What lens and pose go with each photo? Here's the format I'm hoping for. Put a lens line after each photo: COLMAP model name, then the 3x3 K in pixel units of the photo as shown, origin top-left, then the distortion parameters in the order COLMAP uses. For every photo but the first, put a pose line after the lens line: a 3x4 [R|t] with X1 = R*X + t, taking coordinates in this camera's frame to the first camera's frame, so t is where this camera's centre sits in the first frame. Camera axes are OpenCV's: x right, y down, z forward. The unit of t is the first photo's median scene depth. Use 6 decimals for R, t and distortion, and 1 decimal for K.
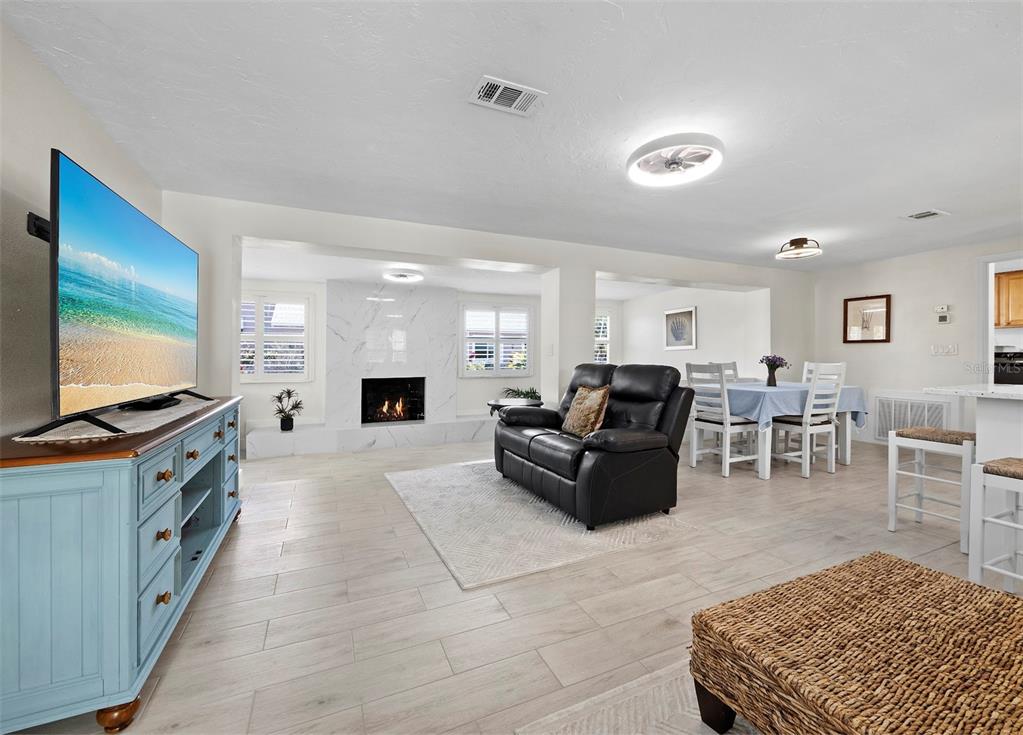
lens RADIAL K [[426.5, 0, 516.9], [0, 426.5, 359.1], [0, 0, 1]] dist [0.000279, 0.000203]
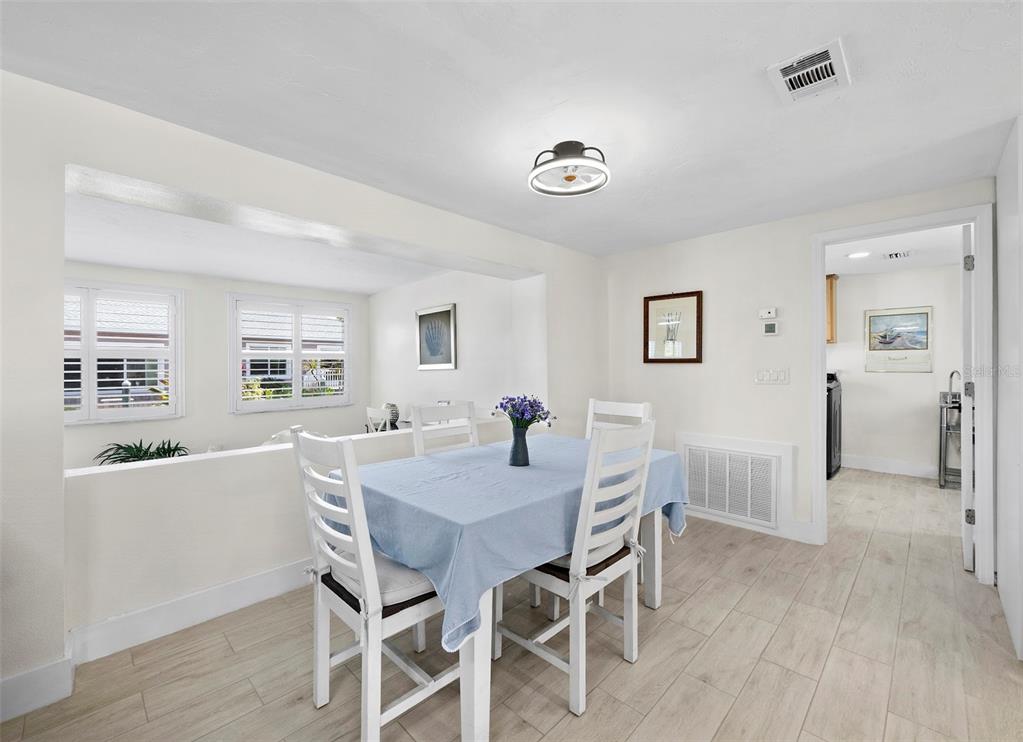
lens RADIAL K [[430.7, 0, 511.5], [0, 430.7, 371.0], [0, 0, 1]] dist [-0.007273, -0.000073]
pose [[0.932094, -0.007431, 0.362140, 0.424088], [0.005959, 0.999969, 0.005181, -0.037983], [-0.362167, -0.002672, 0.932109, 0.577128]]
